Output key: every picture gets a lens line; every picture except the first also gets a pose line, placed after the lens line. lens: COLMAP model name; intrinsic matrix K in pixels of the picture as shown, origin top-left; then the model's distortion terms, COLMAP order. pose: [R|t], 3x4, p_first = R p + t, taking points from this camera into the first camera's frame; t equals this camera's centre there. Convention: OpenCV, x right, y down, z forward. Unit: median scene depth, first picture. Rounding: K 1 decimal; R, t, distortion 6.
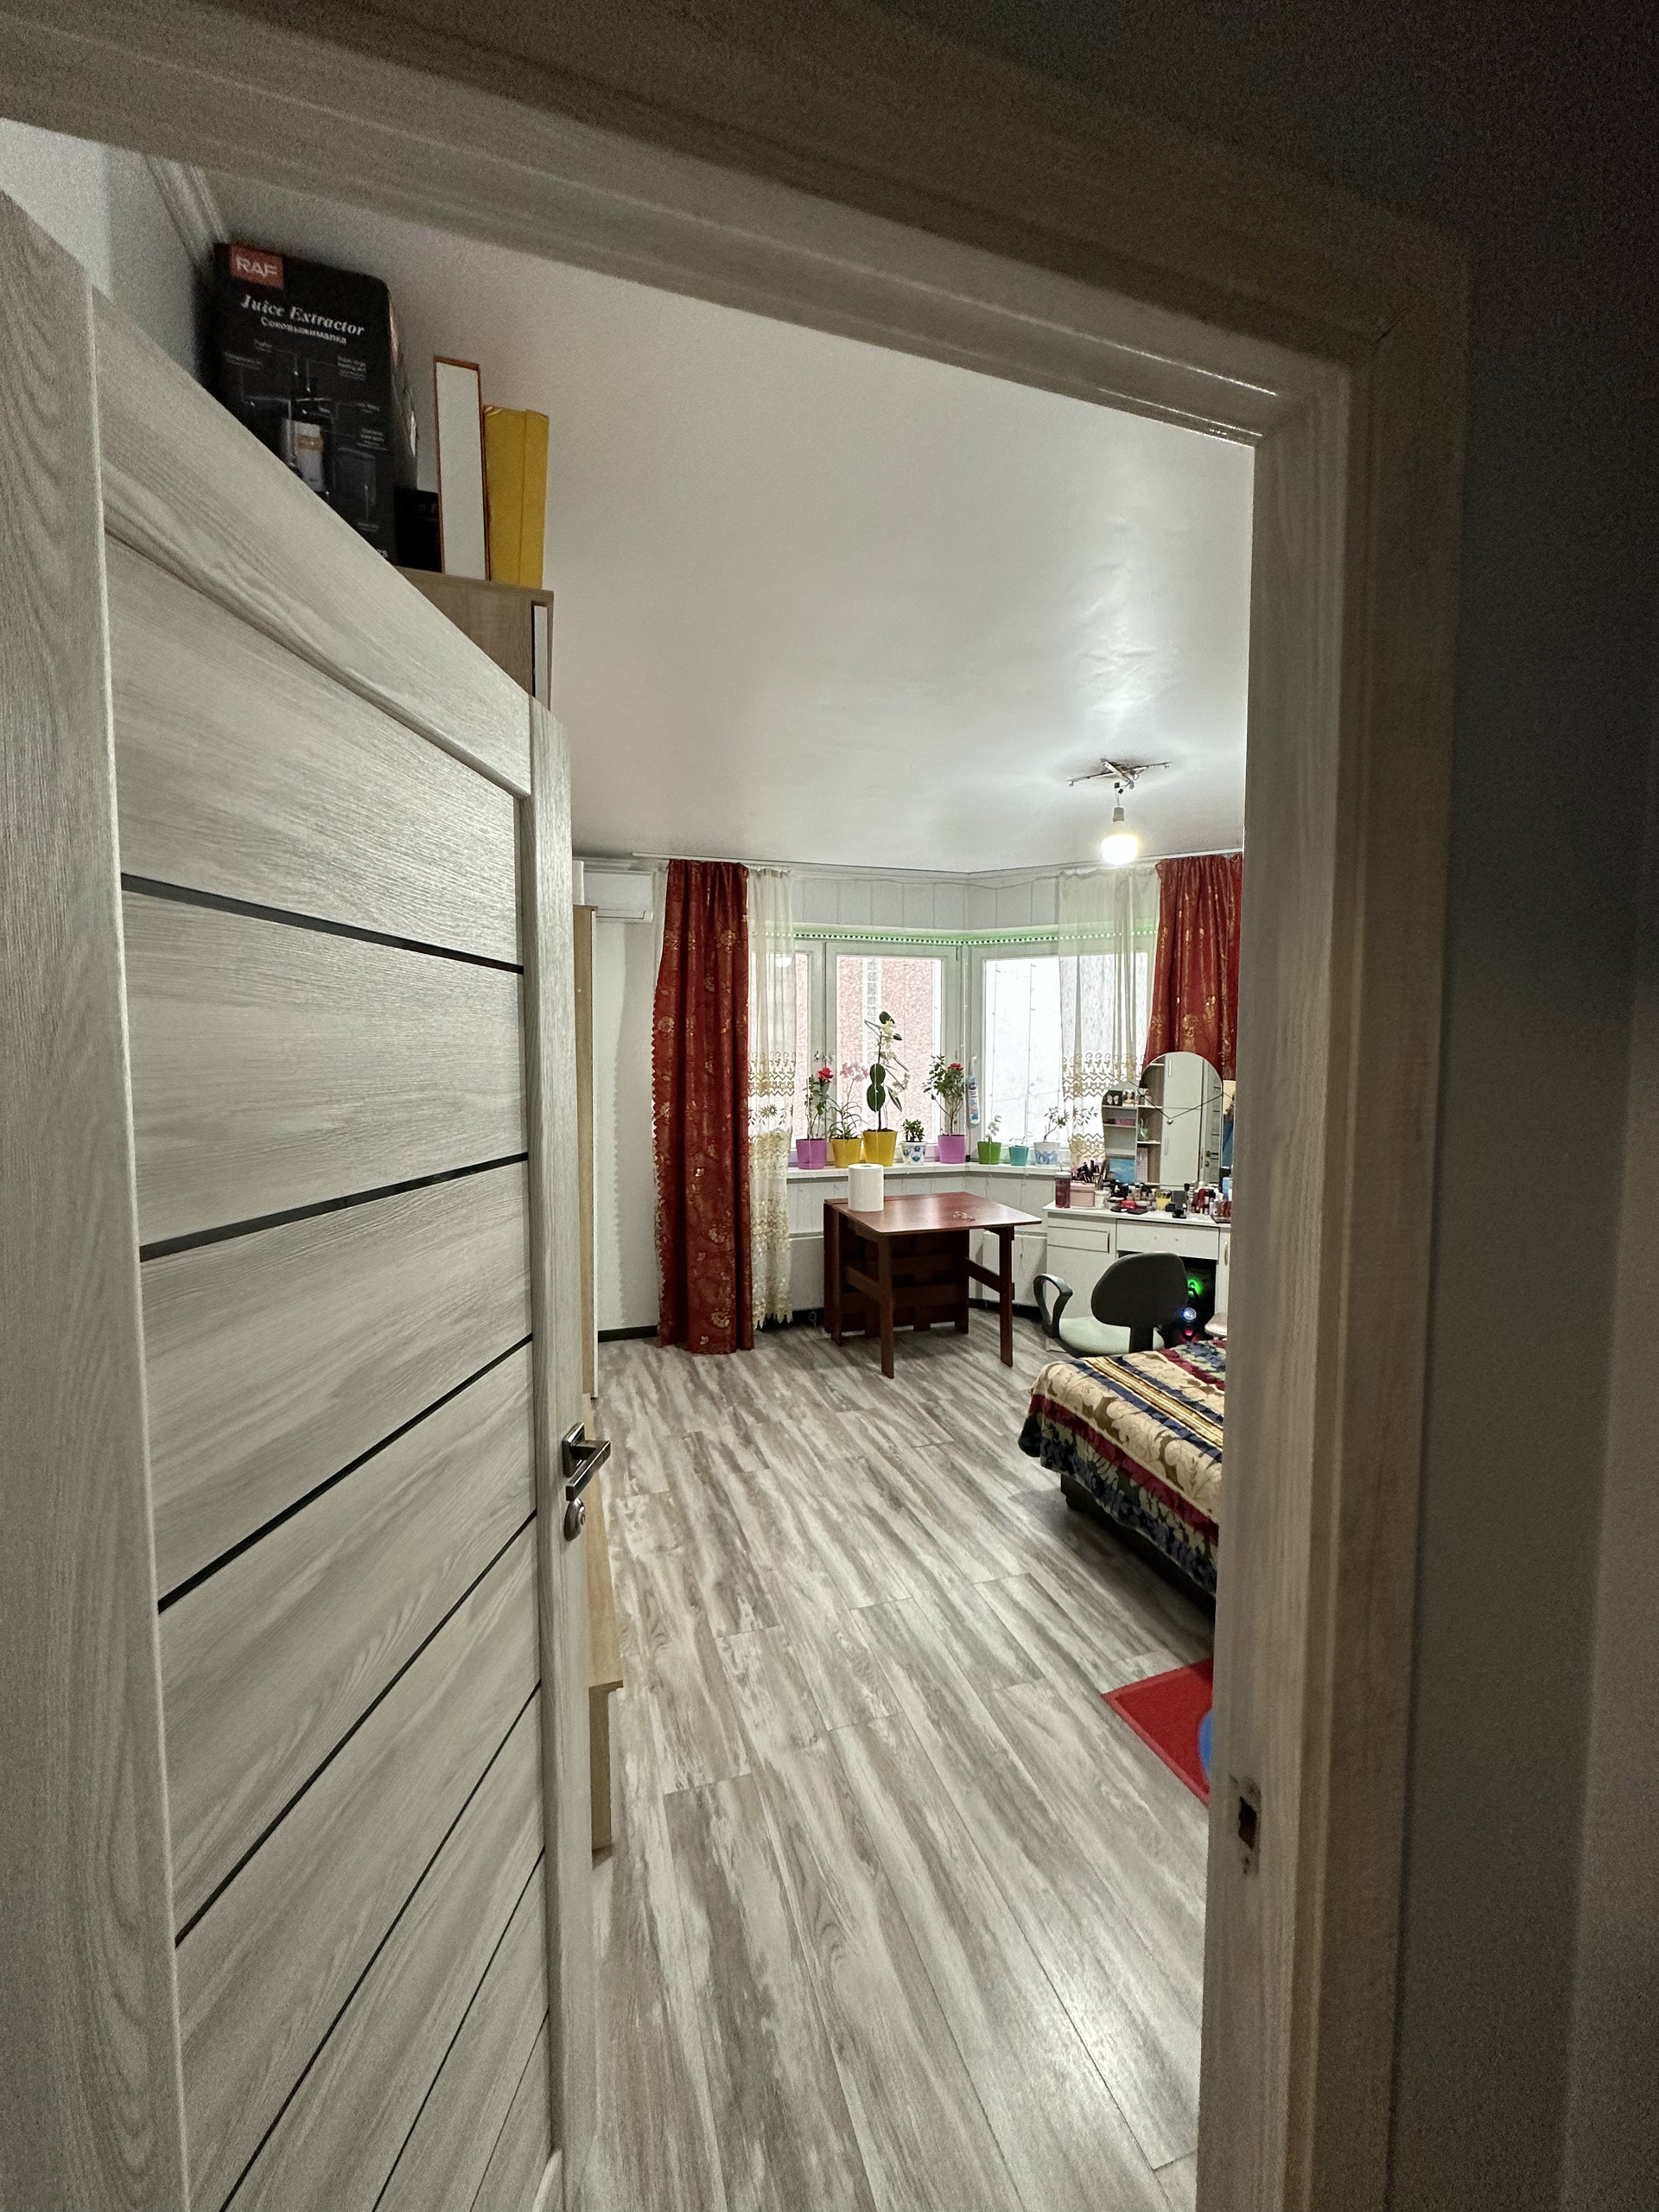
lens RADIAL K [[881.4, 0, 826.3], [0, 881.4, 1106.8], [0, 0, 1]] dist [-0.000785, 0.000290]
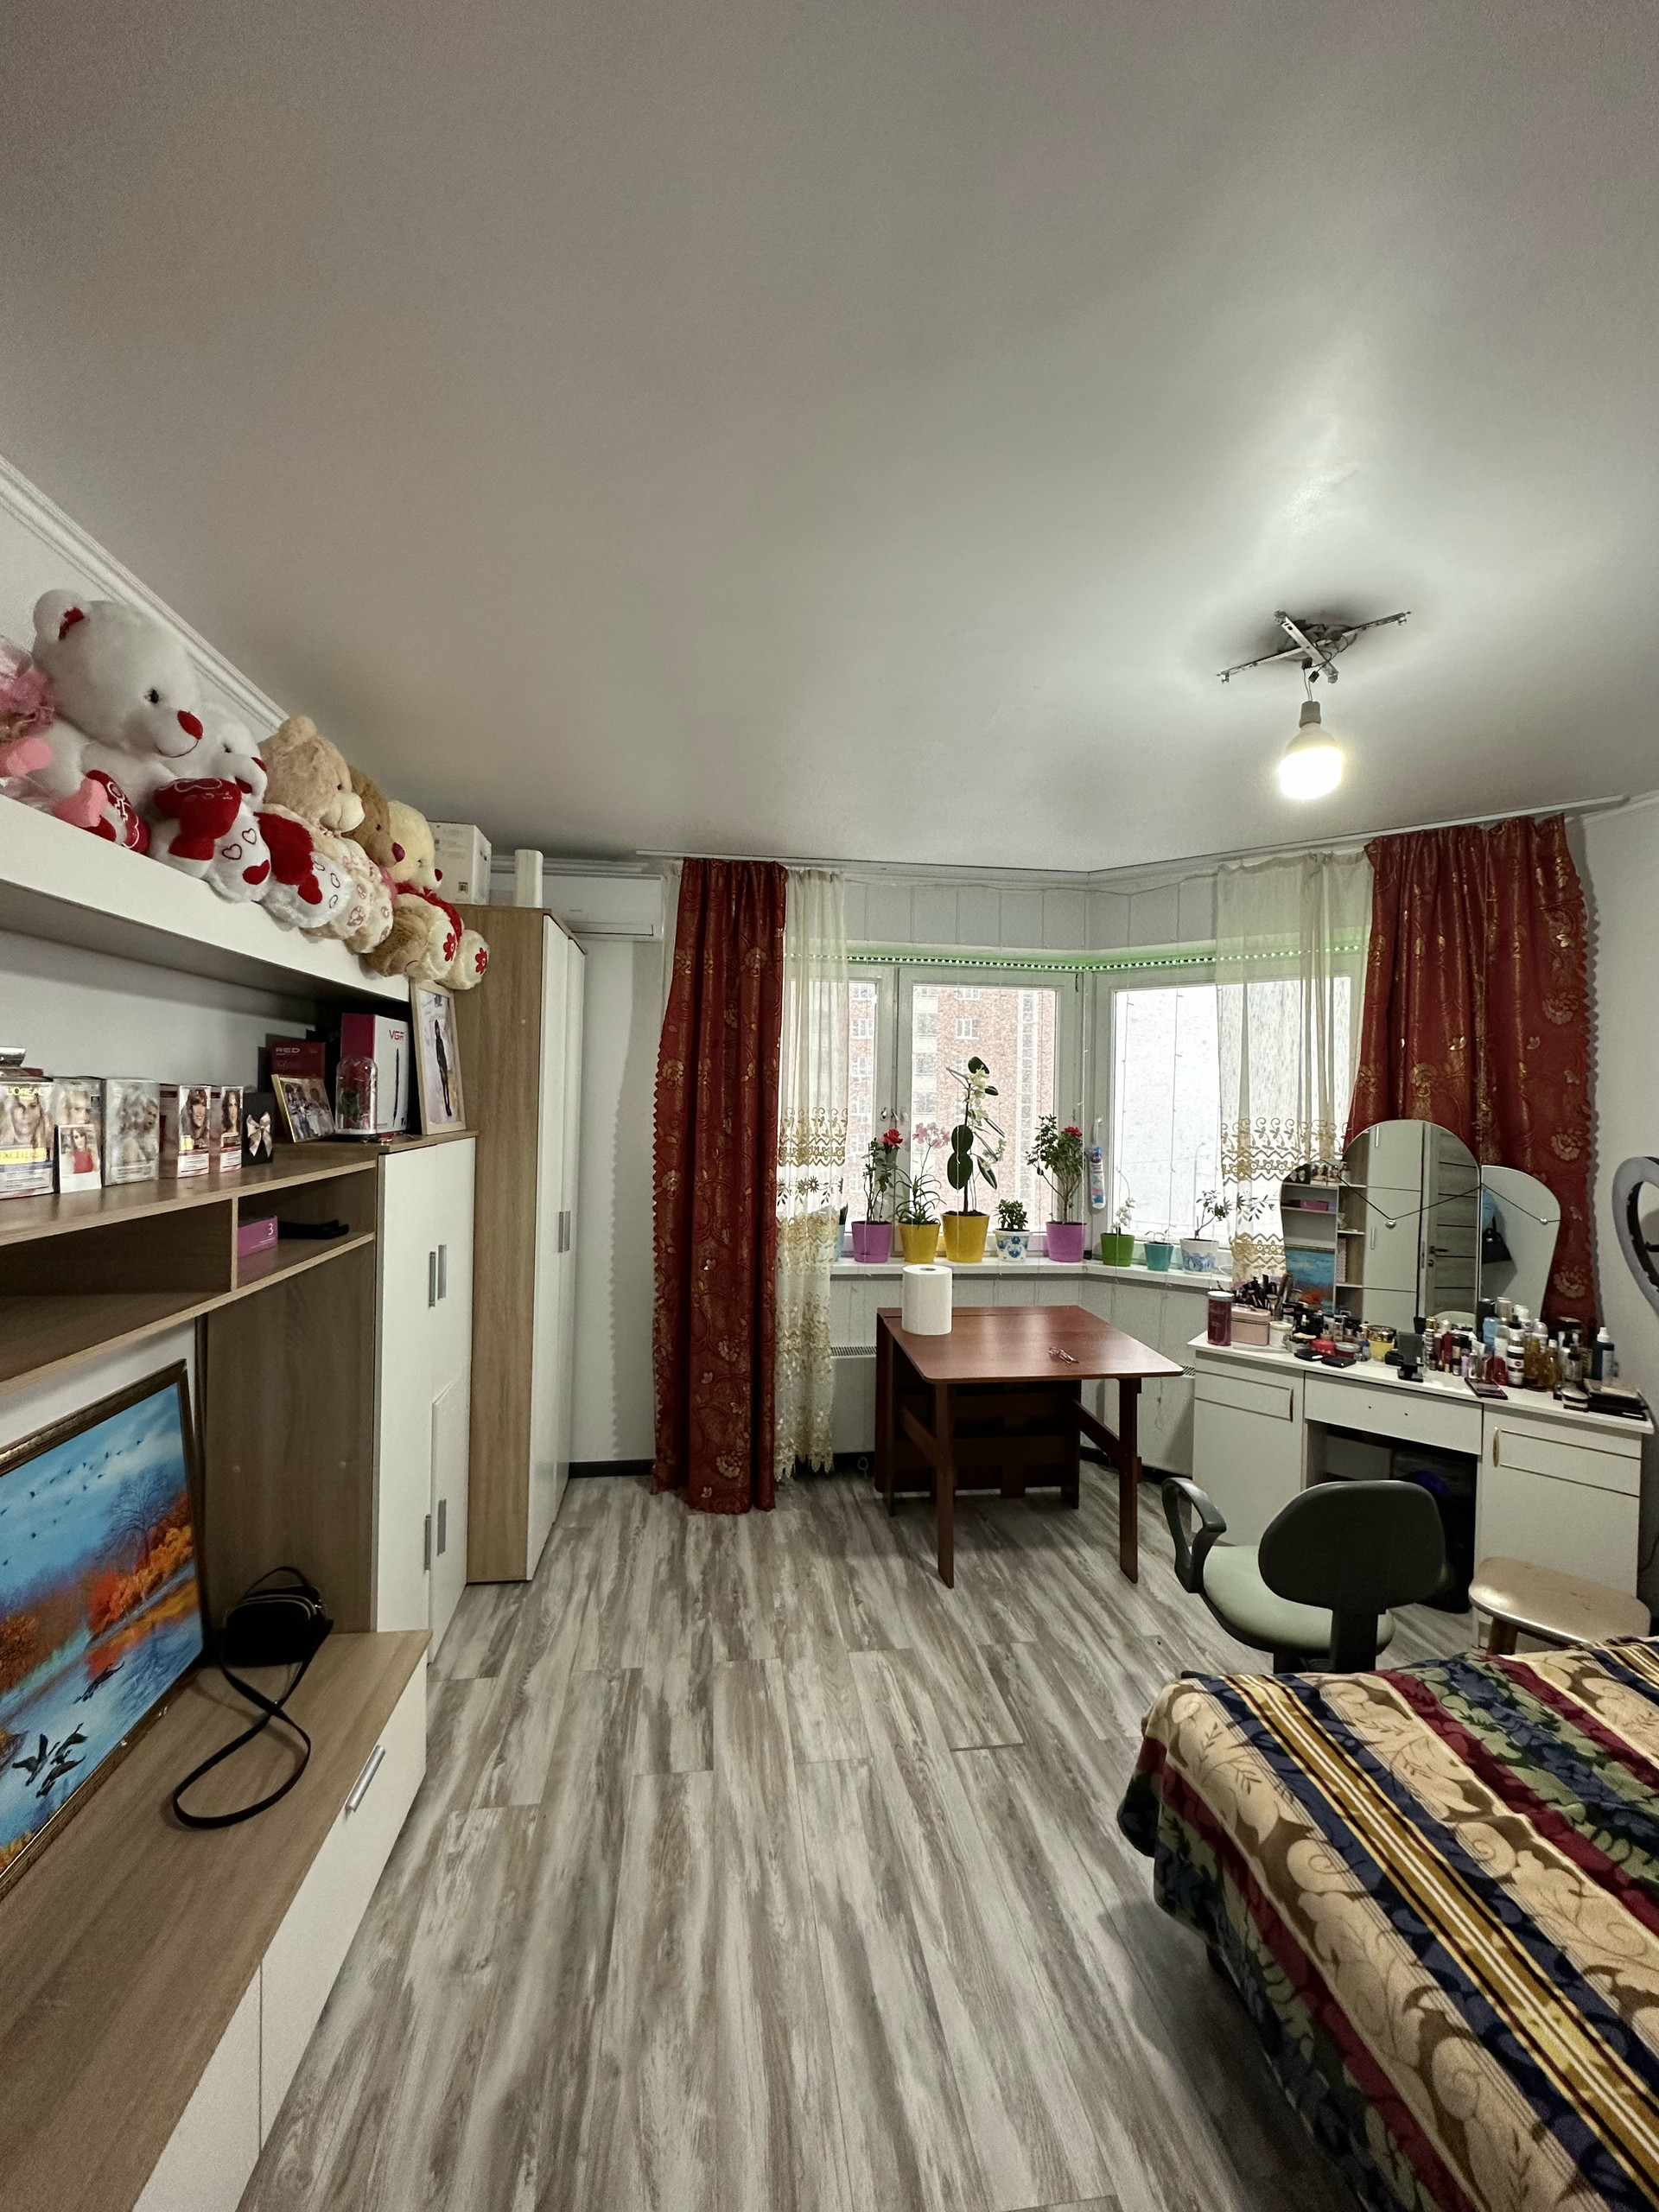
lens RADIAL K [[881.4, 0, 826.3], [0, 881.4, 1106.8], [0, 0, 1]] dist [-0.000785, 0.000290]
pose [[0.984349, 0.019097, -0.175193, 0.085133], [-0.029250, 0.998027, -0.055556, -0.021952], [0.173786, 0.059811, 0.982965, 0.265872]]
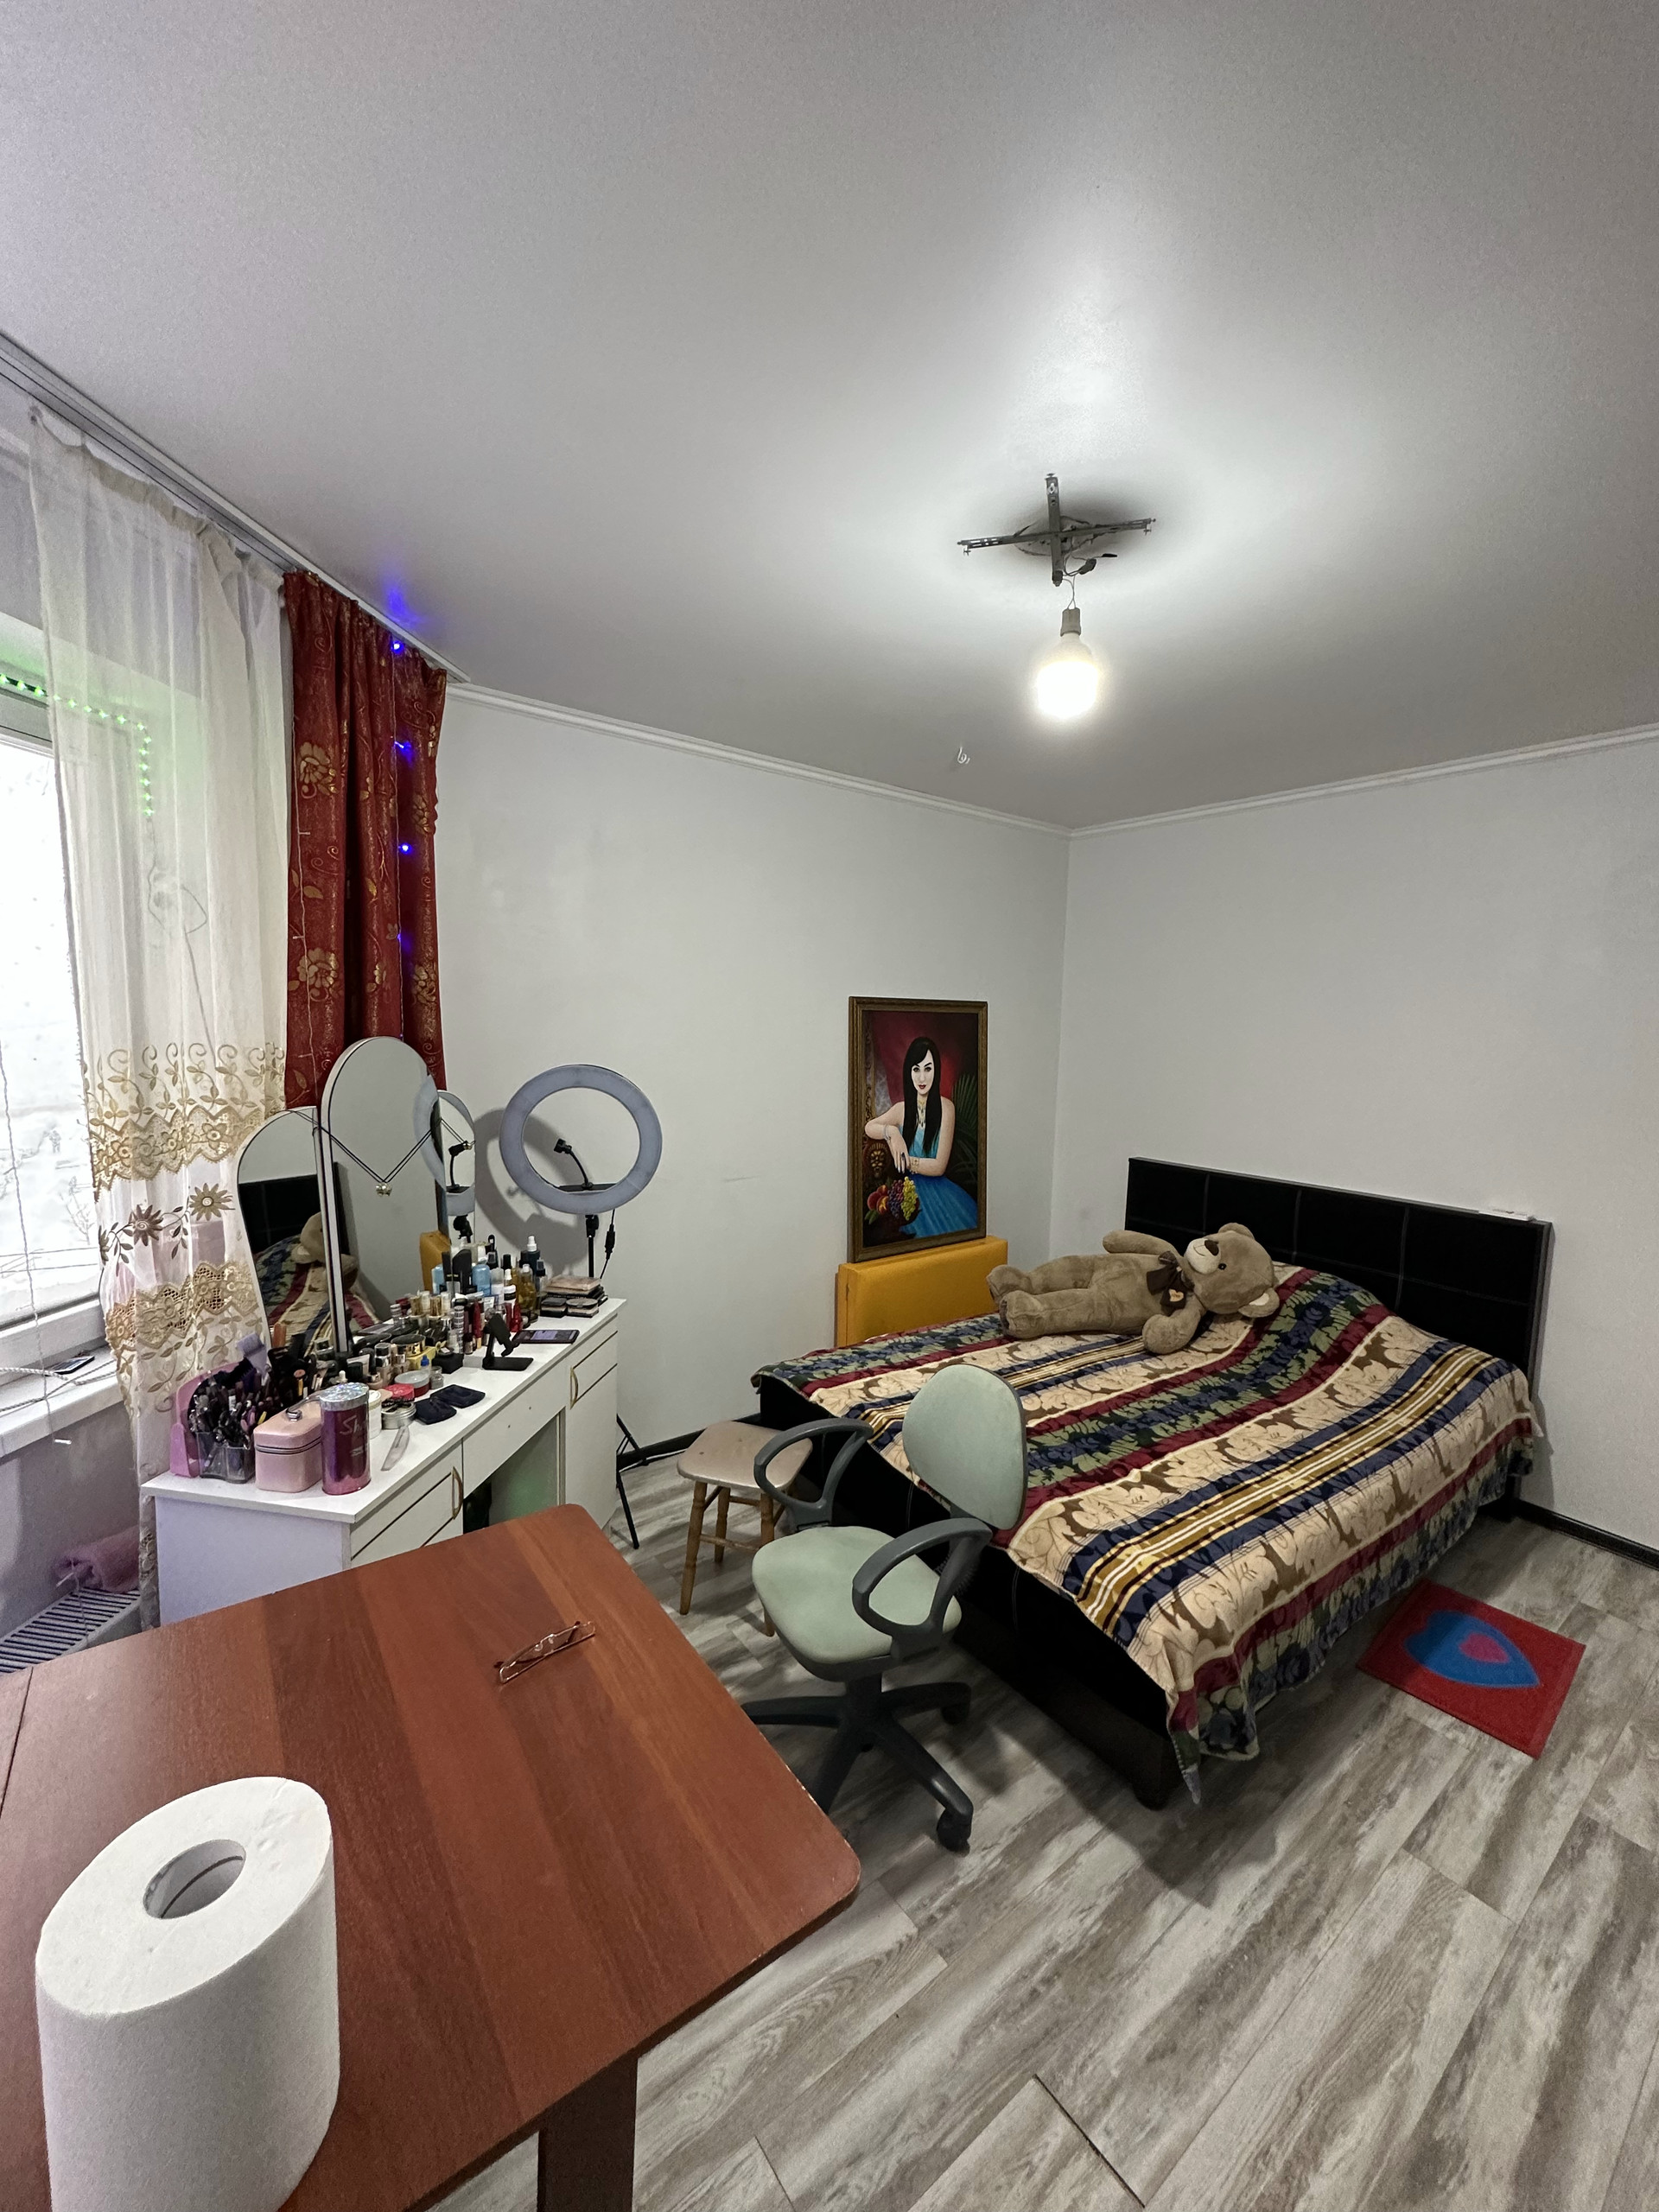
lens RADIAL K [[881.4, 0, 826.3], [0, 881.4, 1106.8], [0, 0, 1]] dist [-0.000785, 0.000290]
pose [[-0.334633, -0.102772, 0.936728, -0.110163], [0.038754, 0.991693, 0.122647, -0.072501], [-0.941551, 0.077344, -0.327870, 0.918072]]
